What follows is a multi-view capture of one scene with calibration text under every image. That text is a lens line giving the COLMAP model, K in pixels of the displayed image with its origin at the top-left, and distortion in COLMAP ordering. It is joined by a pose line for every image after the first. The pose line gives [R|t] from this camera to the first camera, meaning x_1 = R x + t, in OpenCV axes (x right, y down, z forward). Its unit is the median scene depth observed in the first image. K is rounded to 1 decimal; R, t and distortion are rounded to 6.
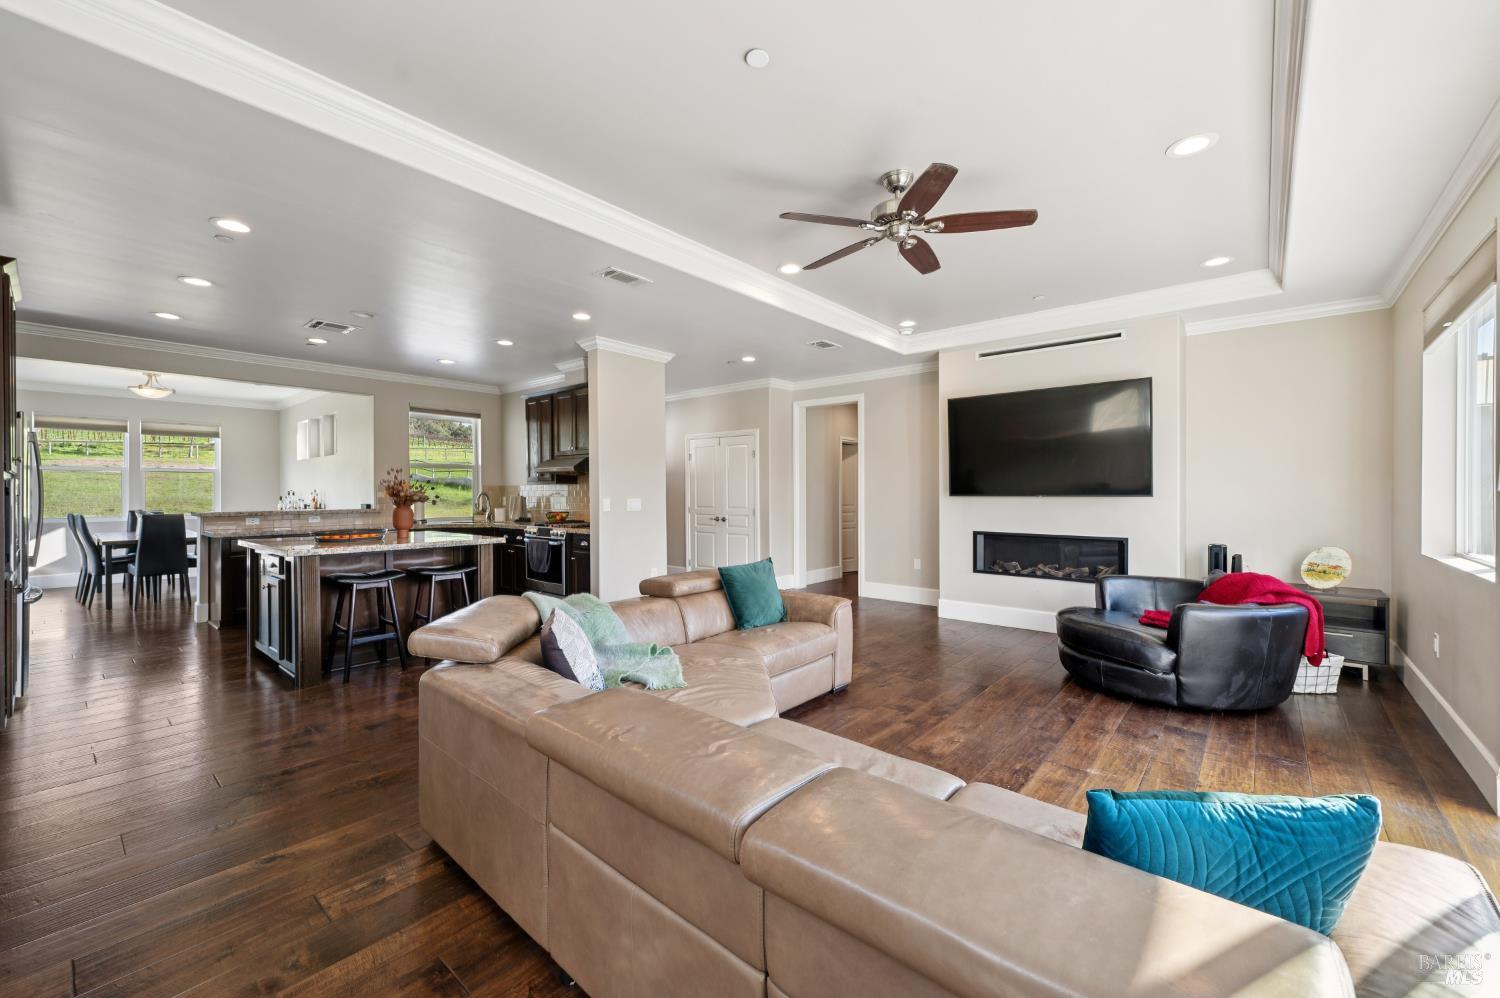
lens RADIAL K [[589.1, 0, 751.8], [0, 589.1, 491.4], [0, 0, 1]] dist [0.002056, 0.000081]
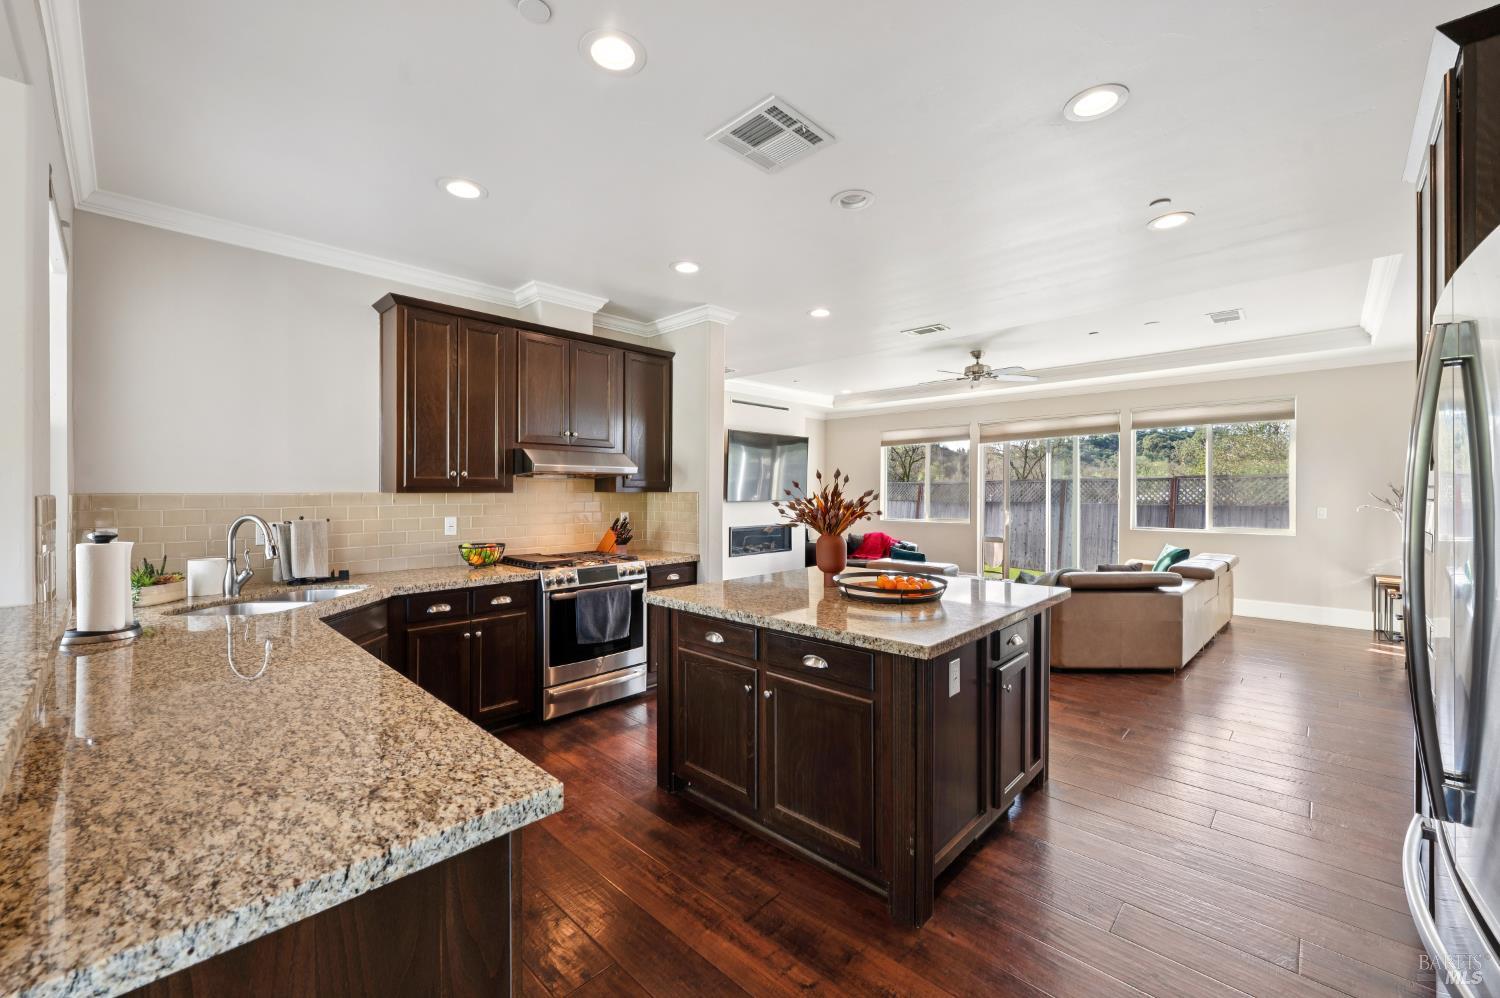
lens RADIAL K [[601.0, 0, 750.0], [0, 601.0, 499.0], [0, 0, 1]] dist [0.000584, 0.000014]
pose [[0.054836, -0.015385, 0.998377, -0.883819], [0.000744, 0.999882, 0.015367, -0.016328], [-0.998495, -0.000100, 0.054841, 0.751219]]
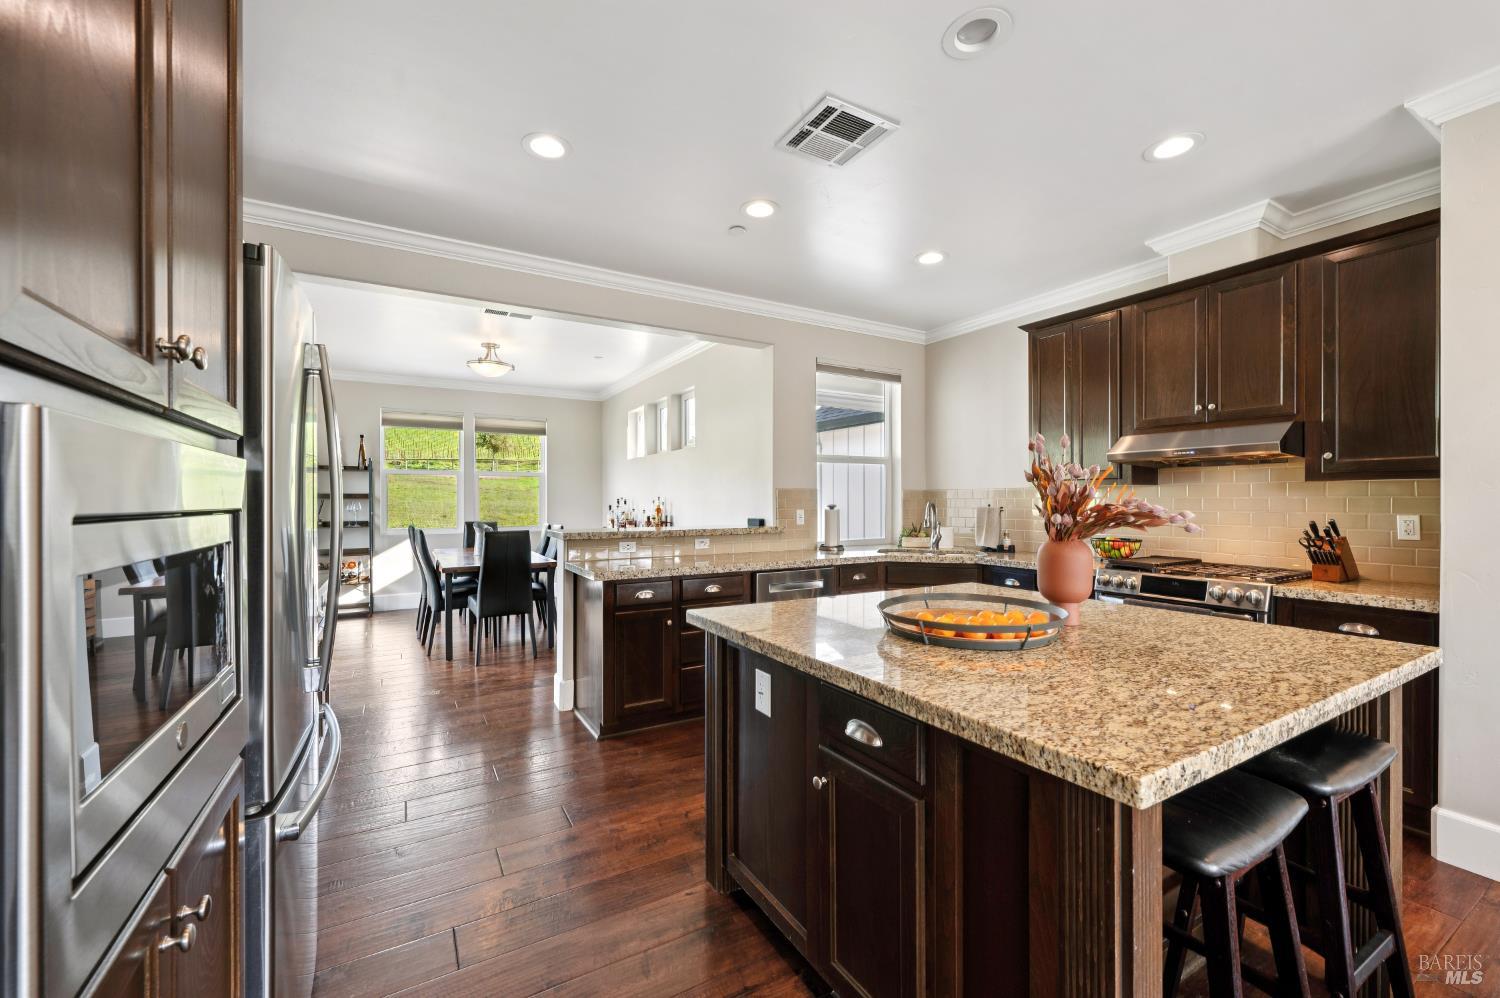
lens RADIAL K [[587.8, 0, 750.0], [0, 587.8, 499.0], [0, 0, 1]] dist [0.001234, 0.000046]
pose [[0.941650, 0.002241, -0.336587, -0.463008], [-0.001798, 0.999997, 0.001628, -0.001477], [0.336590, -0.000928, 0.941651, 0.413230]]
